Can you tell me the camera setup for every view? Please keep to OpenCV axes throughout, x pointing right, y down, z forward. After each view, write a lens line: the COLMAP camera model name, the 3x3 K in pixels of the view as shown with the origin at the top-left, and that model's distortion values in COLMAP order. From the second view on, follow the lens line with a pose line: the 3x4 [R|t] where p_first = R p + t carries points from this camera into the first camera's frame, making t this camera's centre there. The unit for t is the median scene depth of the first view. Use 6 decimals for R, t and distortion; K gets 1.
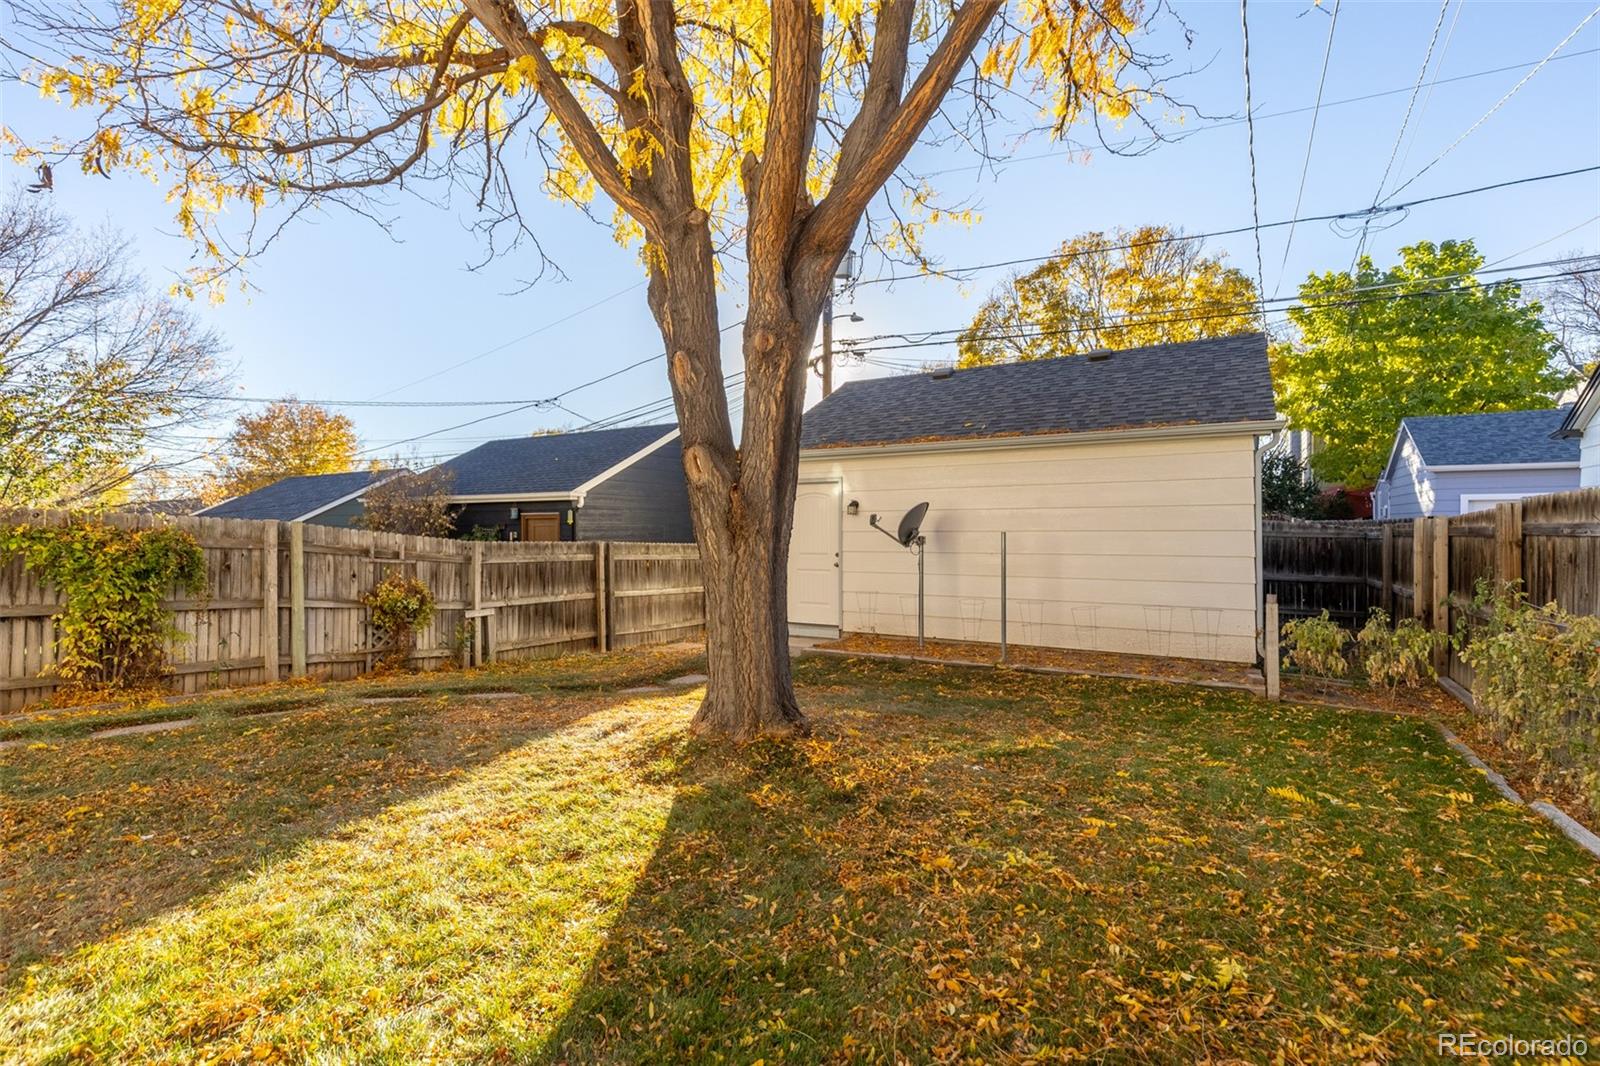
lens RADIAL K [[729.6, 0, 798.6], [0, 729.6, 532.7], [0, 0, 1]] dist [-0.000916, 0.000153]
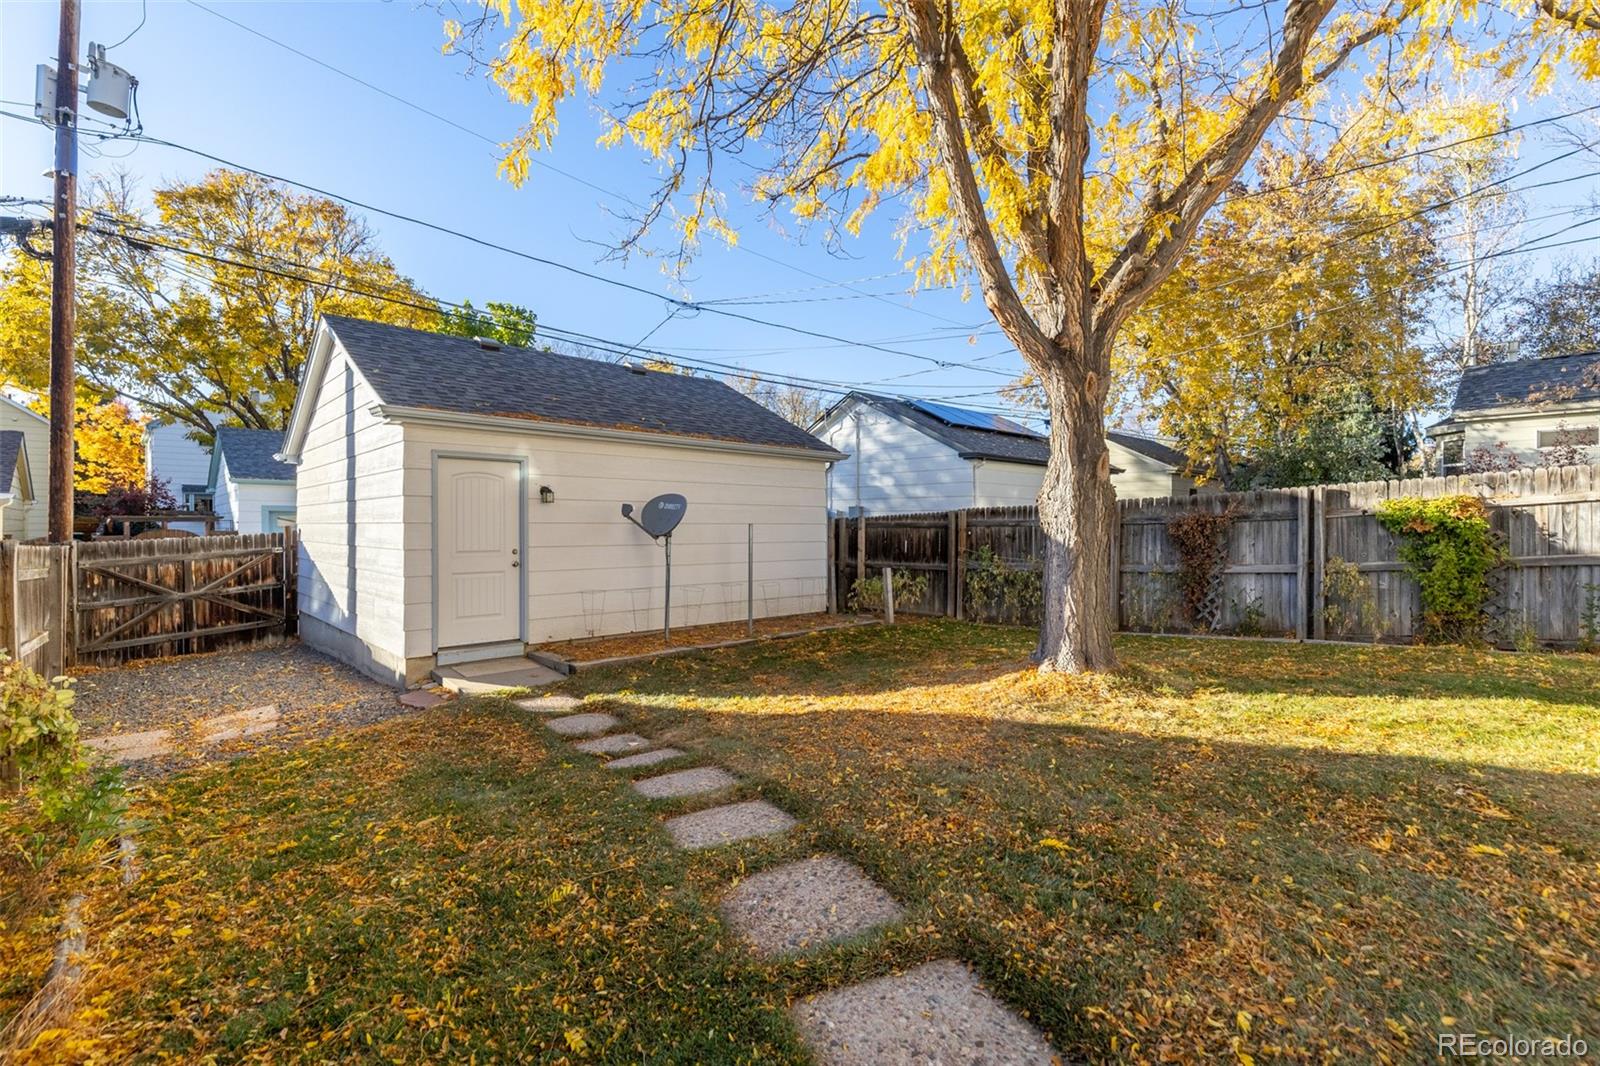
lens RADIAL K [[729.6, 0, 791.1], [0, 729.6, 534.0], [0, 0, 1]] dist [-0.000916, 0.000153]
pose [[0.298205, -0.002632, 0.954498, -0.683904], [0.001810, 0.999996, 0.002192, 0.010329], [-0.954500, 0.001074, 0.298209, 0.505252]]
